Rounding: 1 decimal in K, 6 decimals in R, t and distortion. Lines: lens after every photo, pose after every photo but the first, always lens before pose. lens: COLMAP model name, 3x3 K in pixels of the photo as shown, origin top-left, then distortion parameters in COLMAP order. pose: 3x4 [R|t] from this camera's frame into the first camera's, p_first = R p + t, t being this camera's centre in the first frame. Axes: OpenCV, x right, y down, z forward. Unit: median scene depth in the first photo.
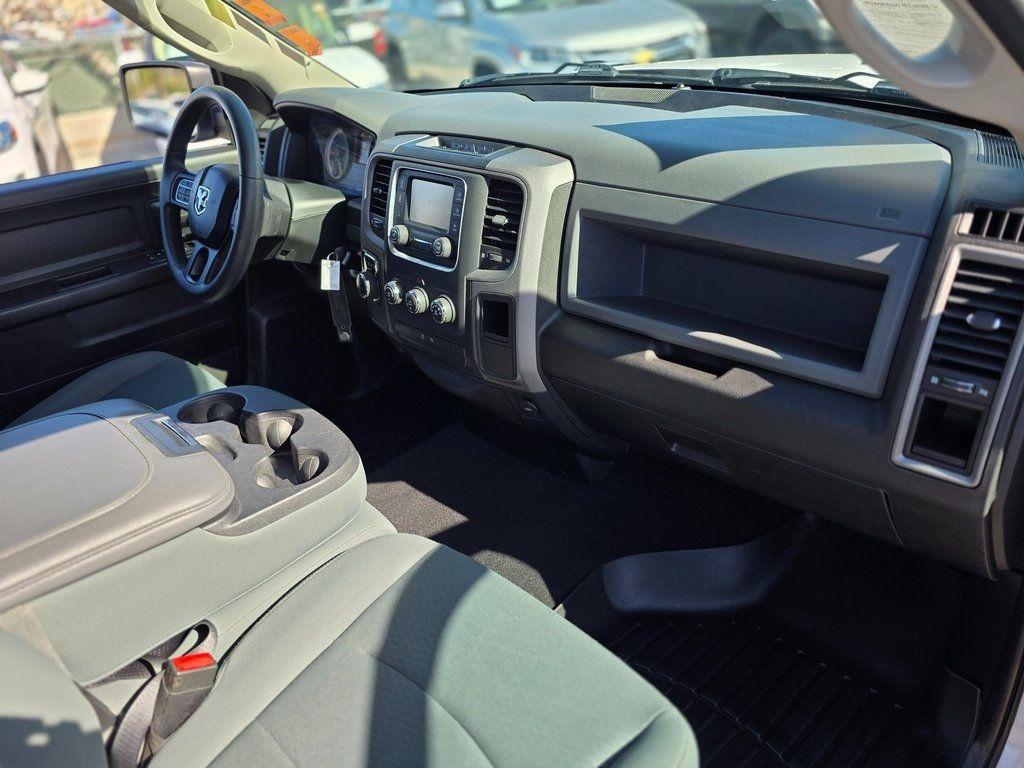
lens RADIAL K [[753.5, 0, 512.0], [0, 753.5, 384.0], [0, 0, 1]] dist [0.024066, -0.003268]
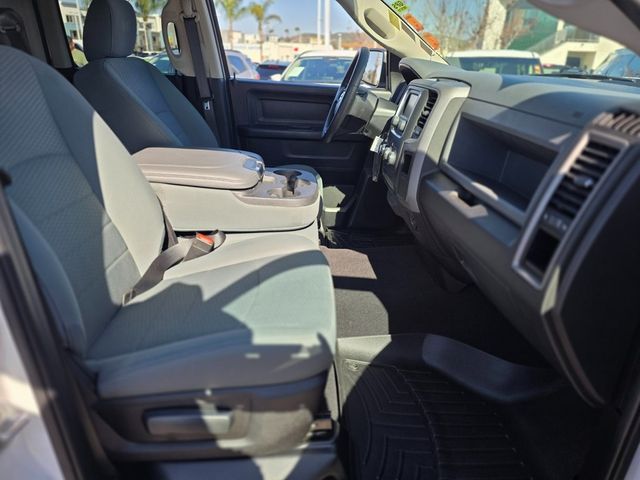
lens RADIAL K [[421.4, 0, 320.0], [0, 421.4, 240.0], [0, 0, 1]] dist [0.002538, -0.000350]
pose [[0.755179, 0.365454, -0.544195, 0.479149], [-0.402735, 0.913680, 0.054708, 0.119911], [0.517214, 0.177852, 0.837173, 0.052762]]
